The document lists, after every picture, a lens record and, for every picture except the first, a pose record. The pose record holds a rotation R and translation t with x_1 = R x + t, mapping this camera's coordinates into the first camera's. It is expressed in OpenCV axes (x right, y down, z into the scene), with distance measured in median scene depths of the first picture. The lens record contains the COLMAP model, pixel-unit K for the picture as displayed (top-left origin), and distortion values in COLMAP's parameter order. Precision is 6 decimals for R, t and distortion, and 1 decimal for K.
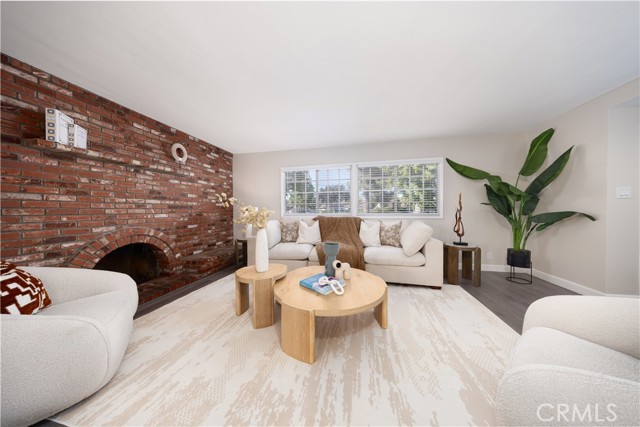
lens RADIAL K [[190.6, 0, 320.0], [0, 190.6, 213.5], [0, 0, 1]] dist [-0.000870, -0.000088]
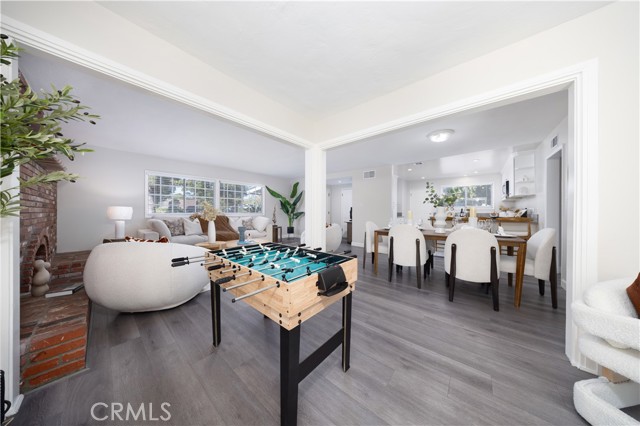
lens RADIAL K [[190.6, 0, 320.0], [0, 190.6, 213.0], [0, 0, 1]] dist [-0.000870, -0.000088]
pose [[0.478768, -0.002262, 0.877938, -1.009016], [0.010178, 0.999944, -0.002974, 0.014996], [-0.877882, 0.010360, 0.478764, -0.570299]]
